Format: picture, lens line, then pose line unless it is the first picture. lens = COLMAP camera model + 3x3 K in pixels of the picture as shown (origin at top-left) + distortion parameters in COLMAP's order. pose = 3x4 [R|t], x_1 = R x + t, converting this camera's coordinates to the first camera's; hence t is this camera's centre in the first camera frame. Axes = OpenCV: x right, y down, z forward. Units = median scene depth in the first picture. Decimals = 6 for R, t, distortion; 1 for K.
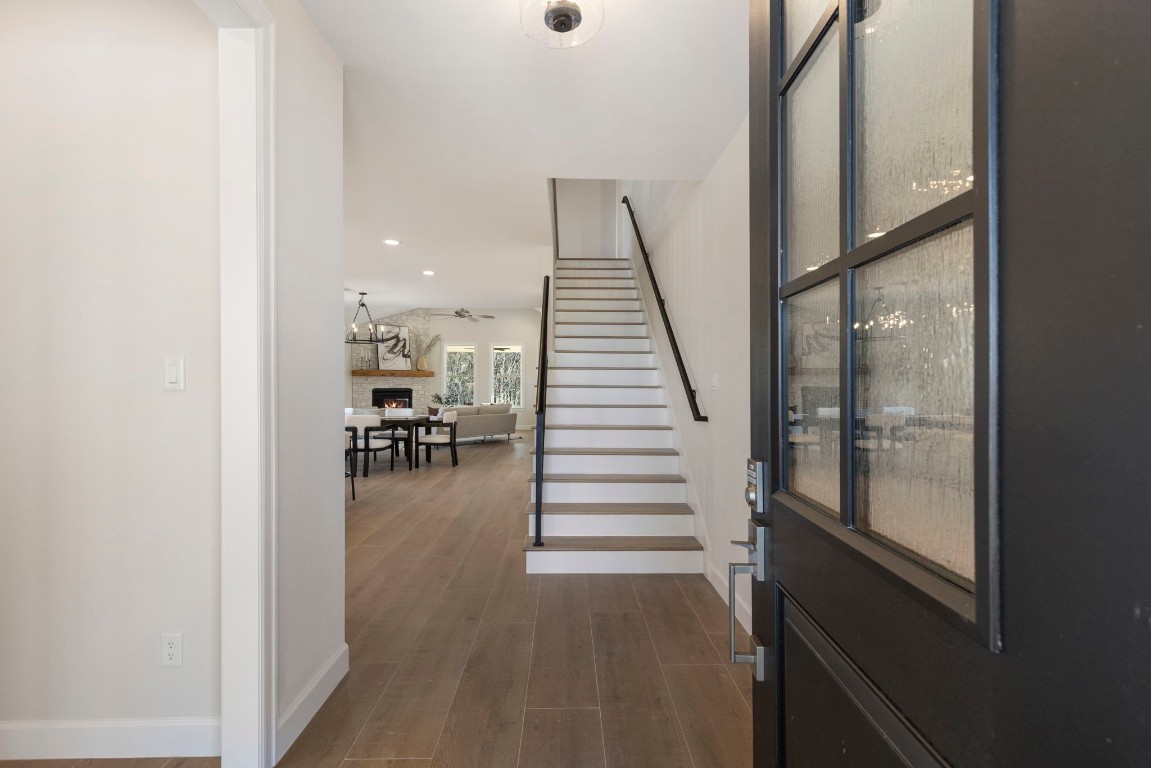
lens RADIAL K [[523.7, 0, 573.2], [0, 523.7, 377.6], [0, 0, 1]] dist [0.009420, -0.000395]
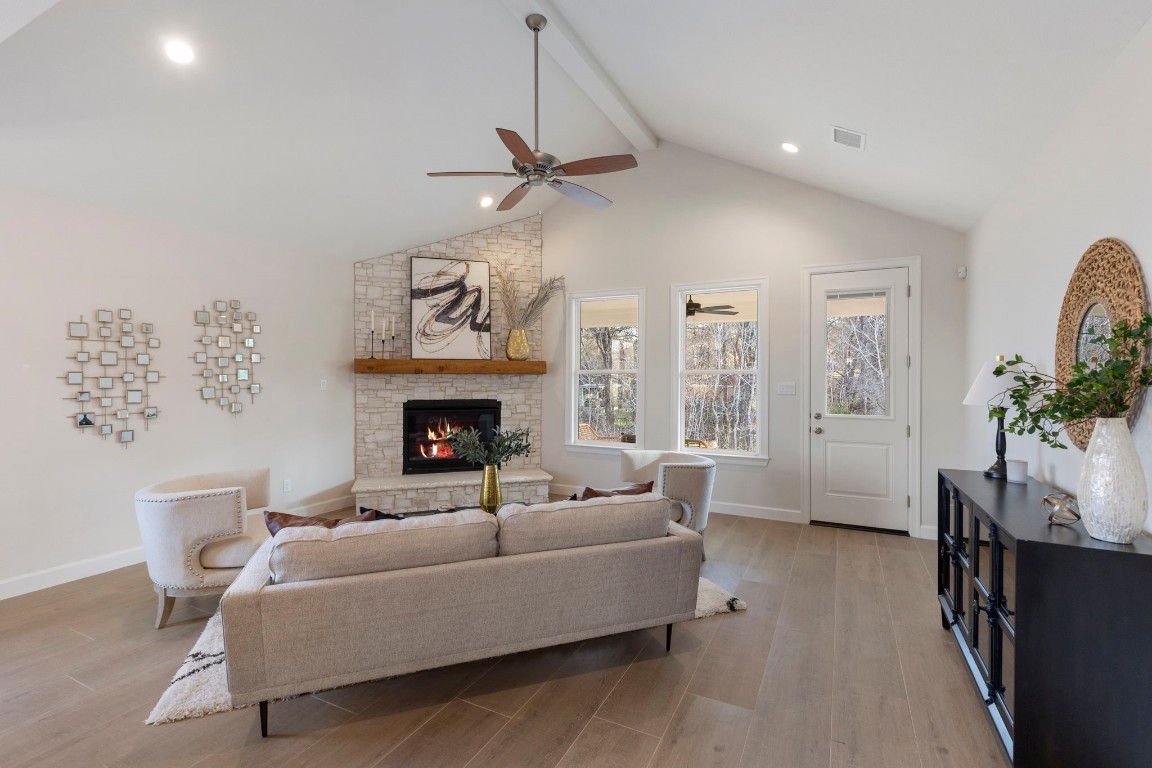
lens RADIAL K [[524.2, 0, 573.7], [0, 524.2, 377.6], [0, 0, 1]] dist [0.009420, -0.000395]
pose [[0.883701, -0.003087, -0.468042, -0.043856], [0.007266, 0.999948, 0.007123, -0.001430], [0.467996, -0.009696, 0.883677, 0.650660]]
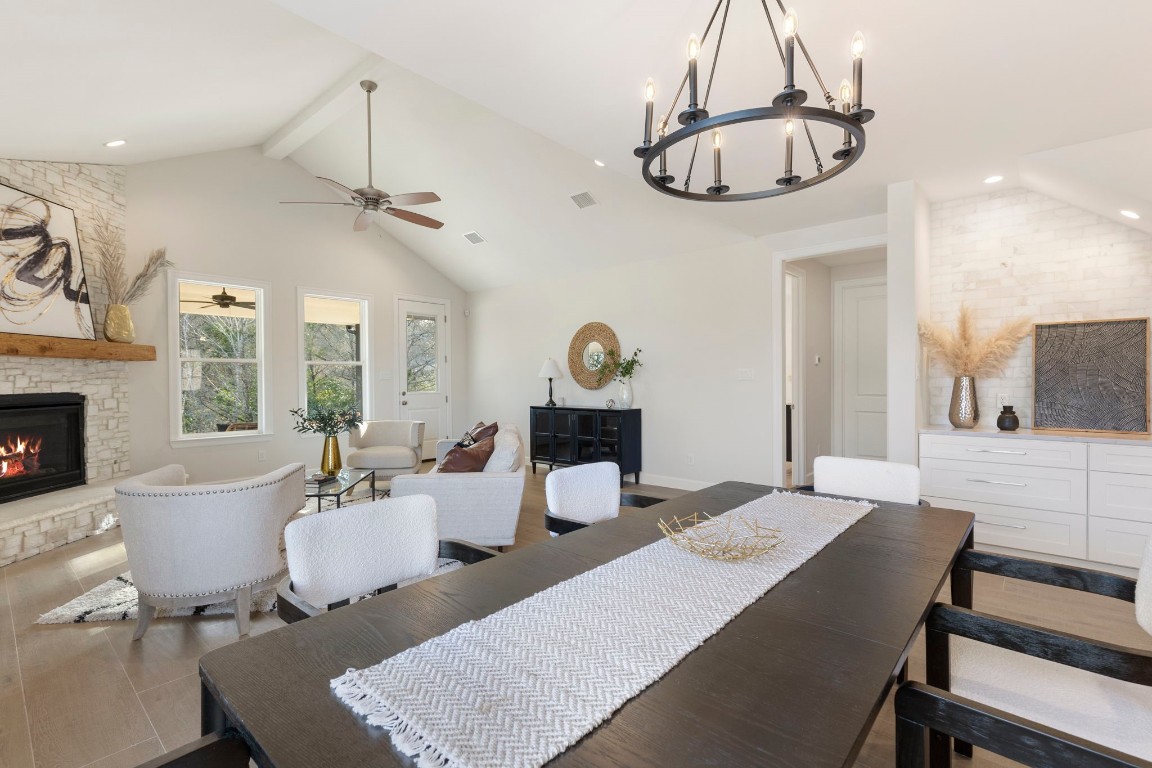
lens RADIAL K [[524.2, 0, 573.7], [0, 524.2, 377.6], [0, 0, 1]] dist [0.009420, -0.000395]
pose [[0.674846, -0.007694, 0.737918, -0.354640], [0.000398, 0.999949, 0.010062, 0.007025], [-0.737958, -0.006496, 0.674815, 0.546577]]
